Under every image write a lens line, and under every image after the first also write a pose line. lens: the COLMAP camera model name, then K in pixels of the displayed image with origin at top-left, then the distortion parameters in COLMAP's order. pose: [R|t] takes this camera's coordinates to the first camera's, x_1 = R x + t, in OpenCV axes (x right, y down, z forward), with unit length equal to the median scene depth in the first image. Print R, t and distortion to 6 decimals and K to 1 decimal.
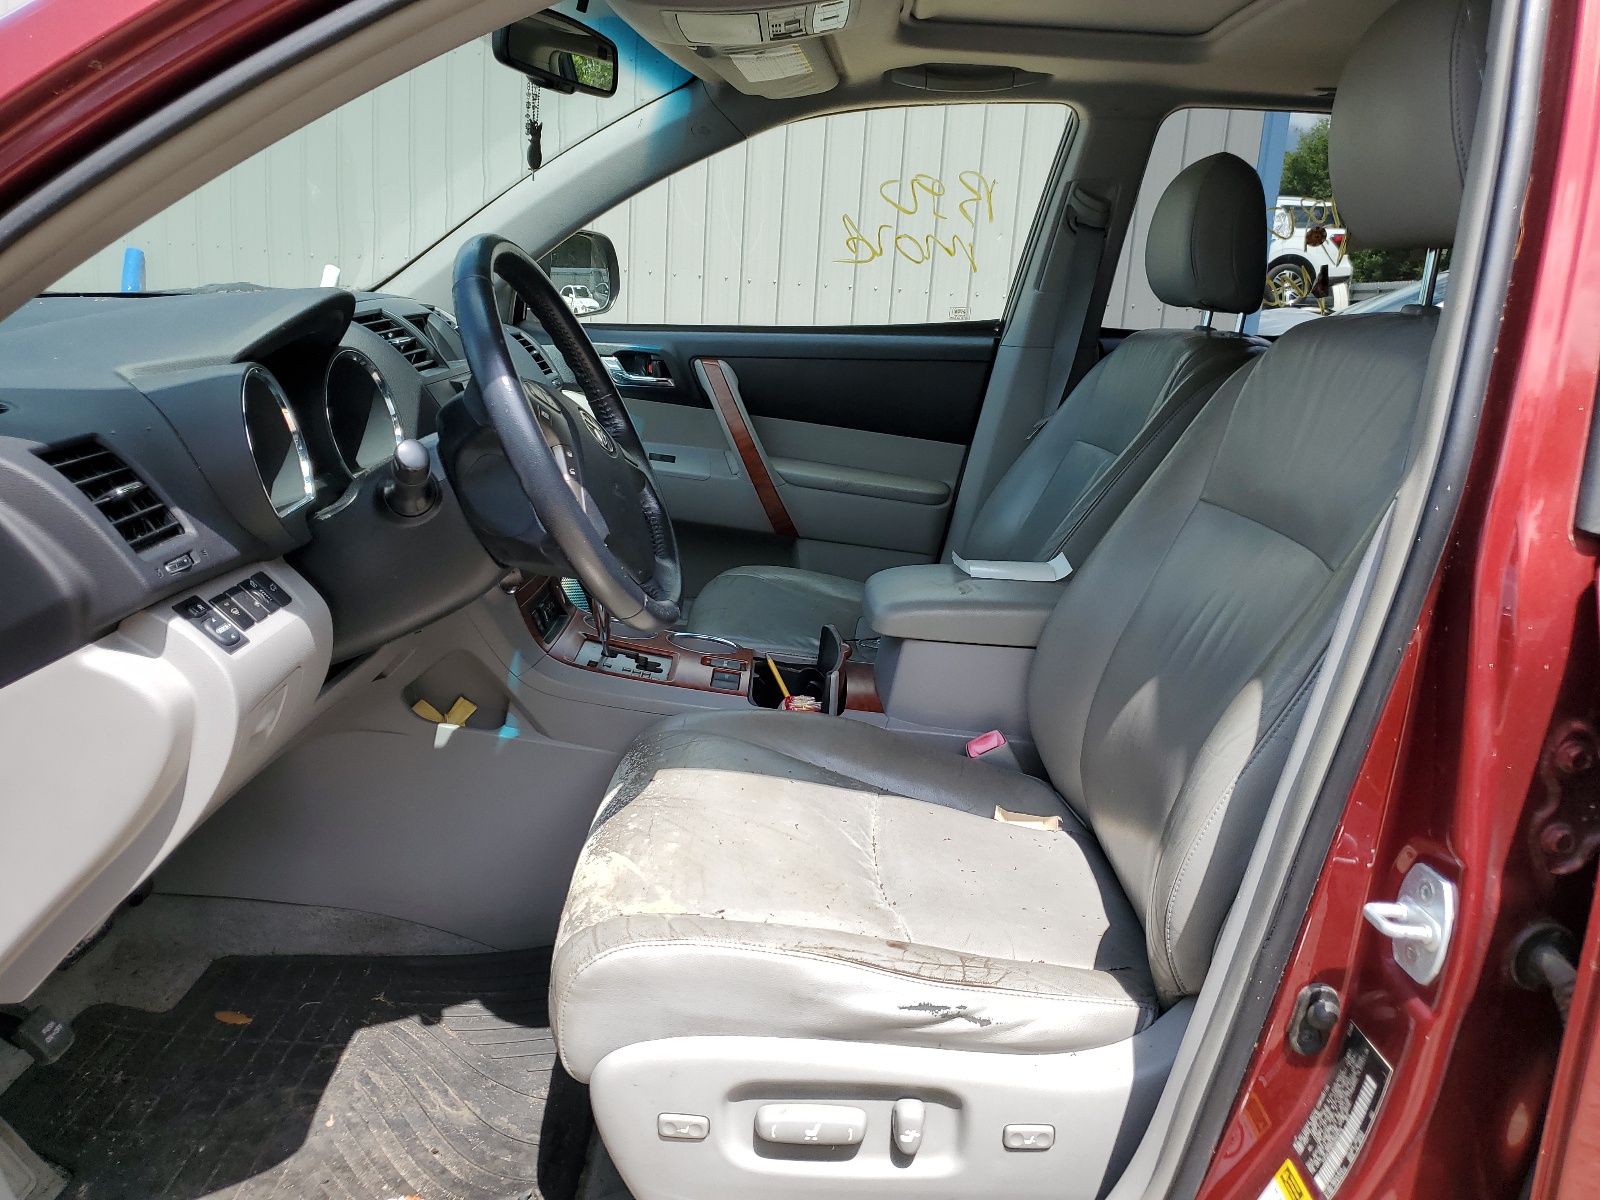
lens RADIAL K [[1192.4, 0, 800.0], [0, 1192.4, 600.0], [0, 0, 1]] dist [0.001274, -0.000462]
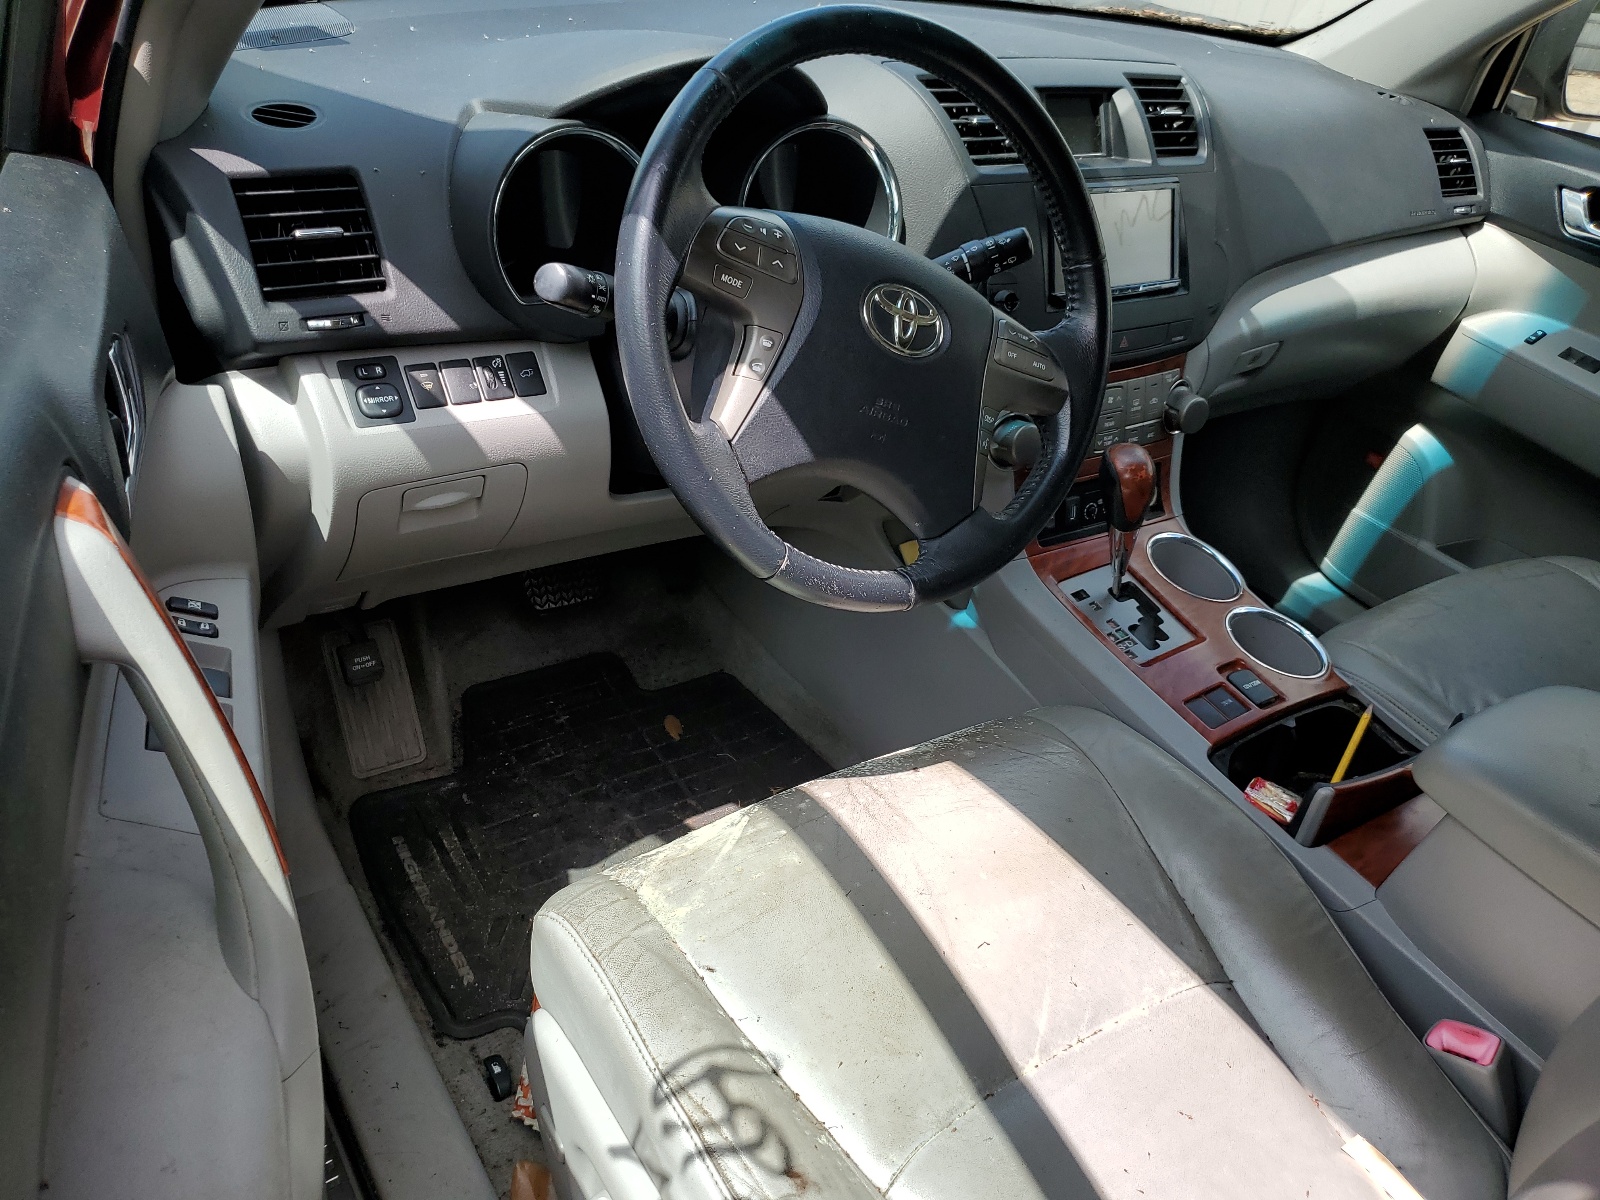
lens RADIAL K [[1228.4, 0, 800.0], [0, 1228.4, 600.0], [0, 0, 1]] dist [0.000110, -0.002399]
pose [[0.576759, 0.480656, -0.660544, 0.285197], [-0.325945, 0.876835, 0.353441, -0.191097], [0.749072, 0.011451, 0.662390, 0.390985]]
